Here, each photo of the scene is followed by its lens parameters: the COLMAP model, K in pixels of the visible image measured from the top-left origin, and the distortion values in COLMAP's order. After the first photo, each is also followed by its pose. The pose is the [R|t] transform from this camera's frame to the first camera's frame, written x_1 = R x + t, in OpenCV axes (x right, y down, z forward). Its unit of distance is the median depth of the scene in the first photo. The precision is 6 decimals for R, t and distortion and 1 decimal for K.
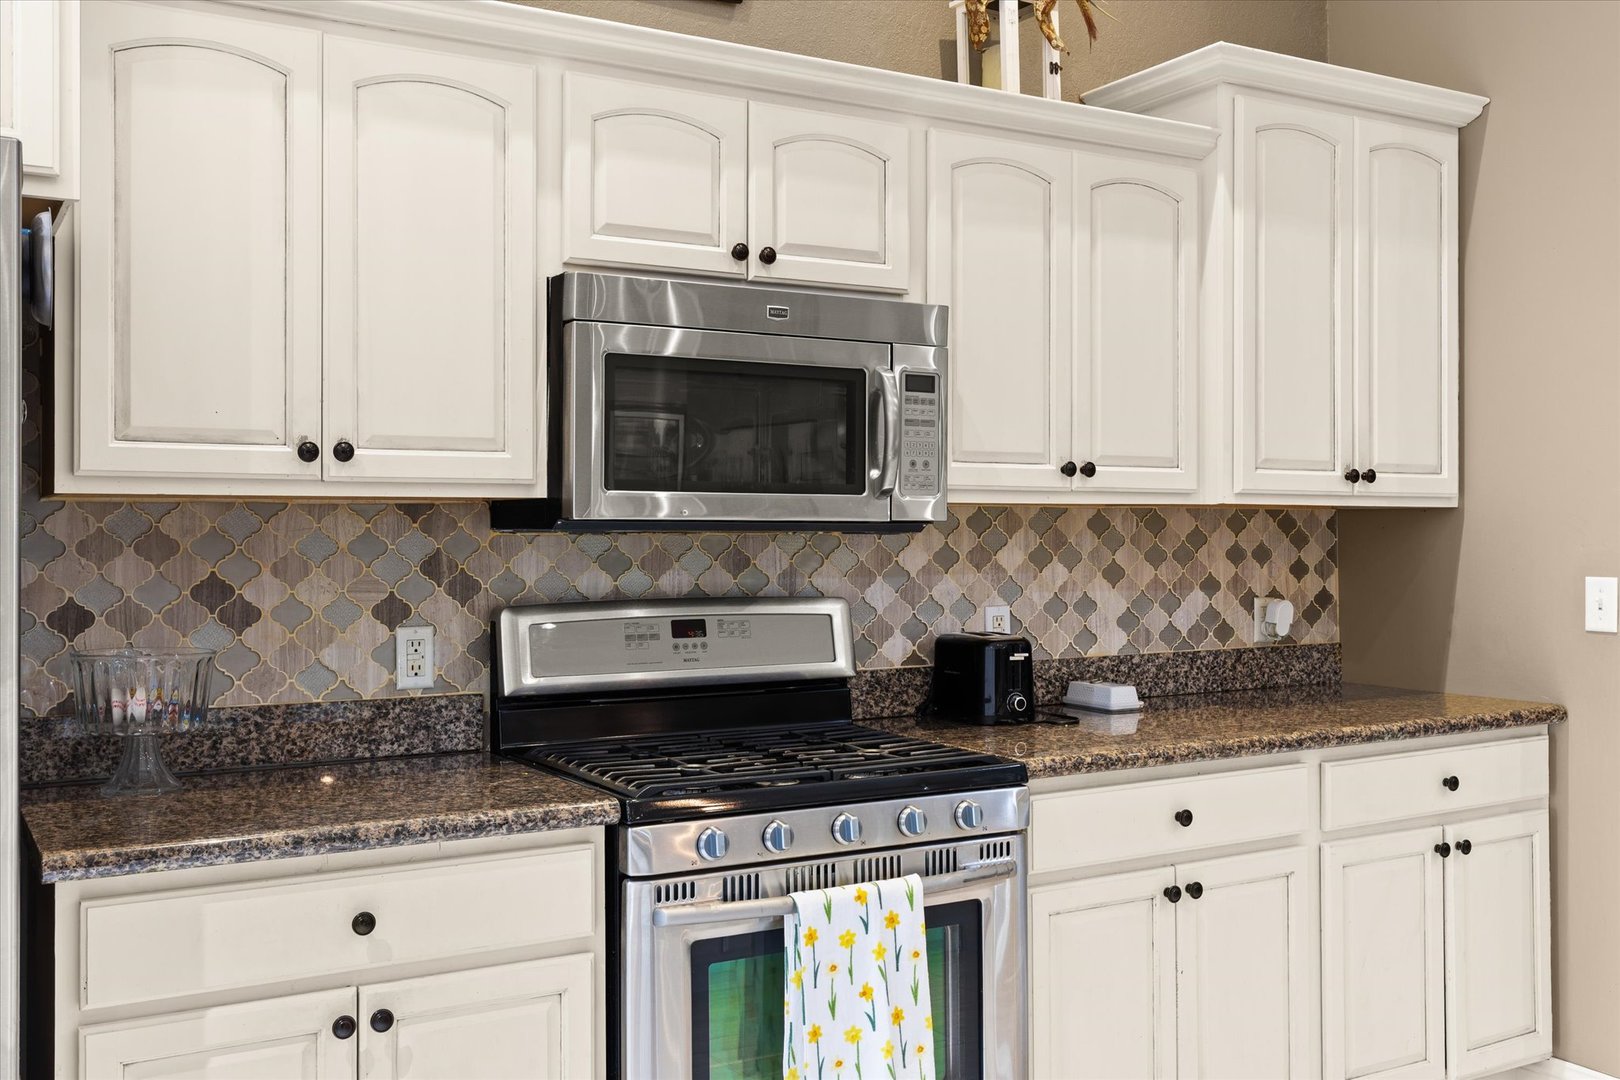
lens RADIAL K [[1557.0, 0, 810.0], [0, 1557.0, 540.0], [0, 0, 1]] dist [0.002010, 0.000069]
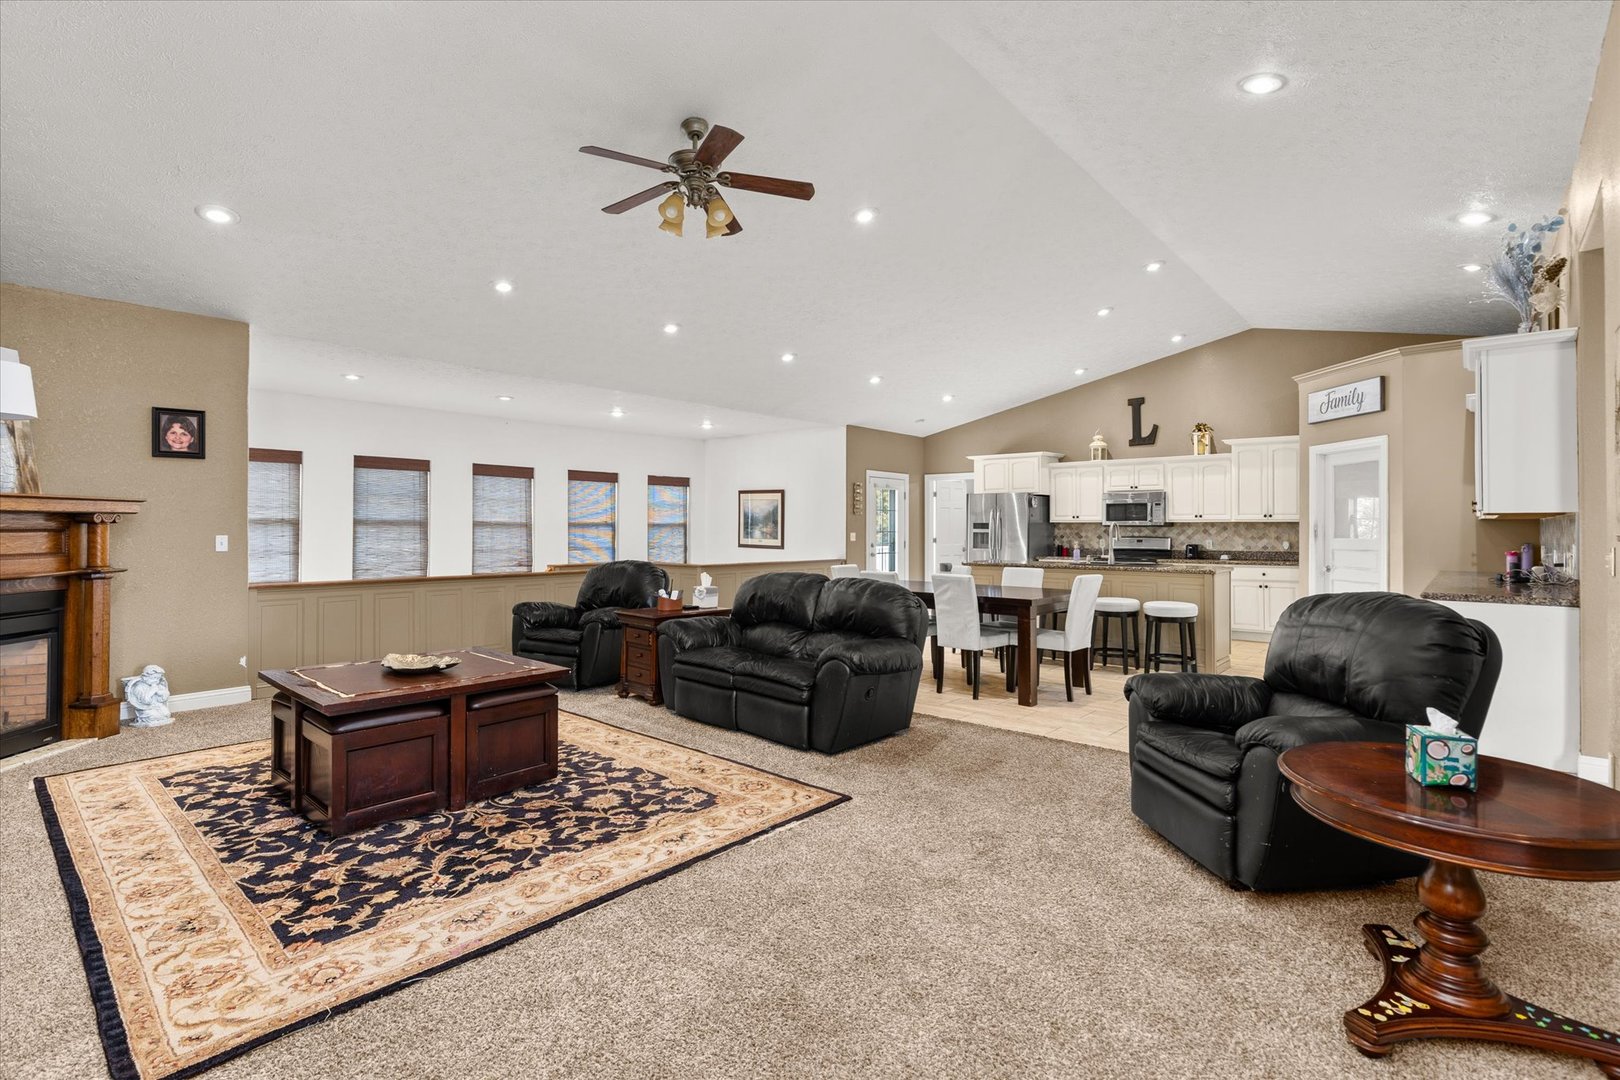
lens RADIAL K [[757.9, 0, 810.0], [0, 757.9, 540.0], [0, 0, 1]] dist [0.000636, 0.000063]
pose [[0.315466, 0.018213, -0.948762, 2.579470], [-0.008294, 0.999831, 0.016435, 0.010748], [0.948900, 0.002685, 0.315564, -1.385787]]
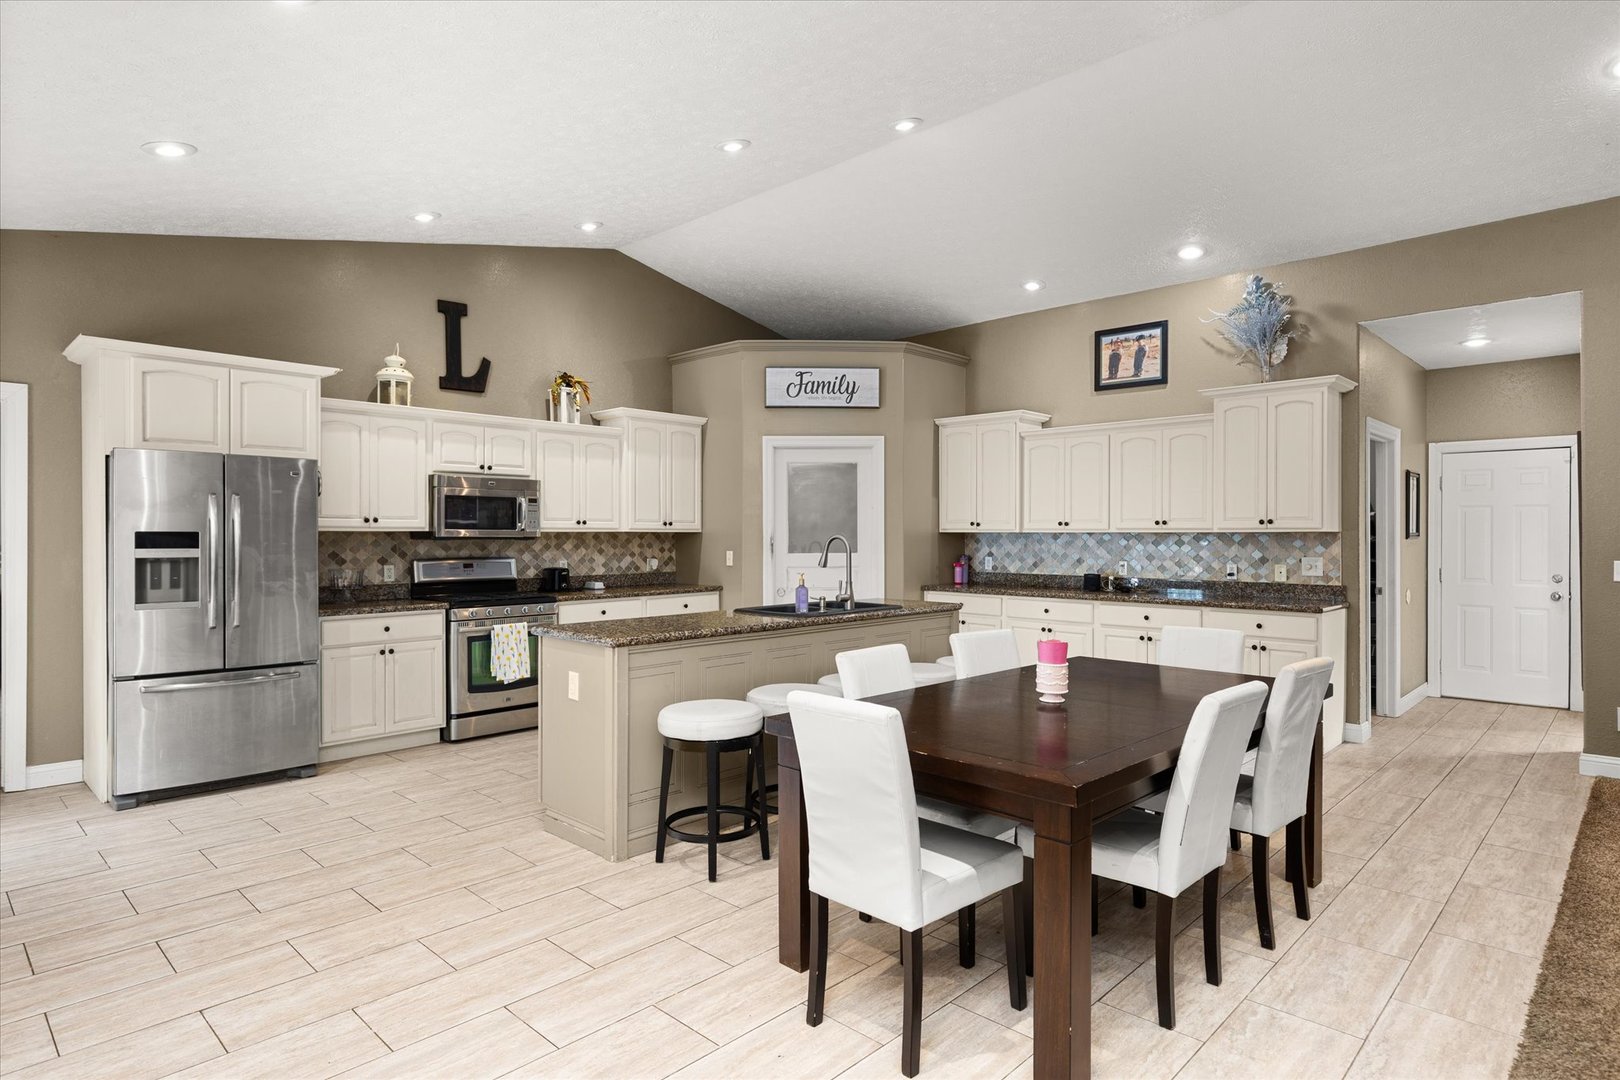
lens RADIAL K [[874.1, 0, 815.8], [0, 874.1, 536.6], [0, 0, 1]] dist [-0.000654, -0.000174]
pose [[0.958839, -0.000591, 0.283950, 0.123265], [0.002170, 0.999984, -0.005244, 0.000655], [-0.283943, 0.005645, 0.958825, -1.212731]]
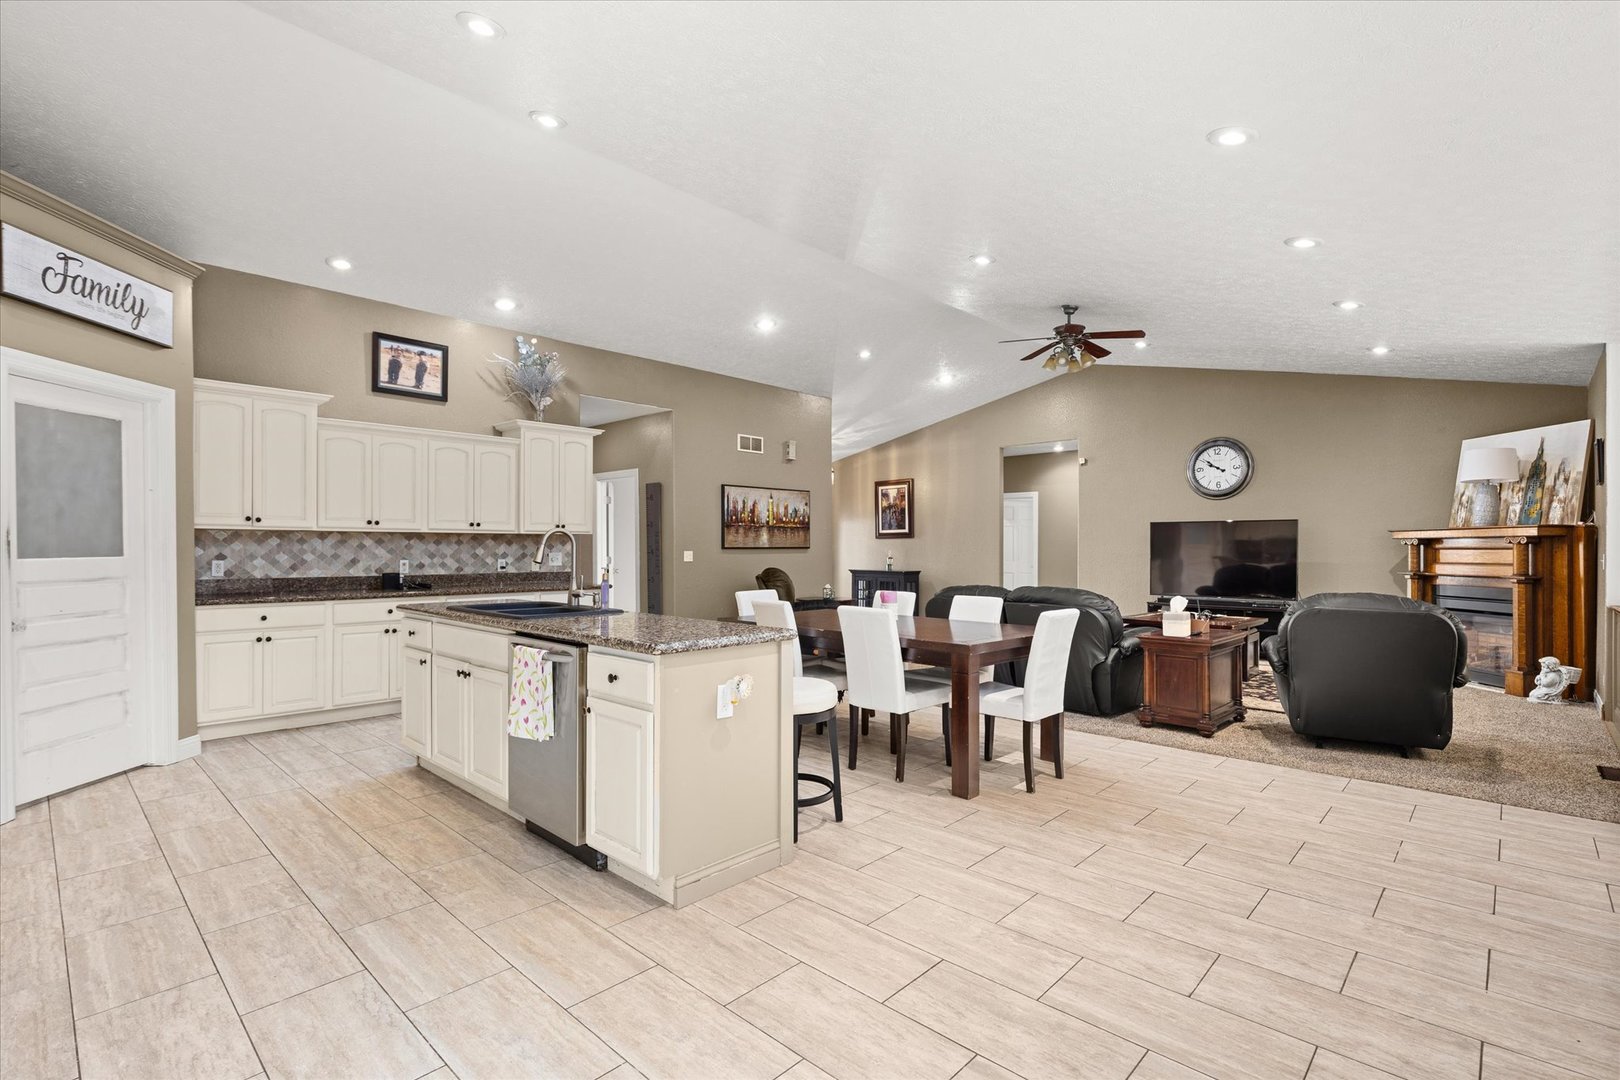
lens RADIAL K [[757.9, 0, 810.0], [0, 757.9, 540.0], [0, 0, 1]] dist [0.000636, 0.000063]
pose [[-0.286490, 0.008915, 0.958042, -0.746095], [0.005894, 0.999954, -0.007543, 0.021477], [-0.958065, 0.003486, -0.286529, 0.231533]]
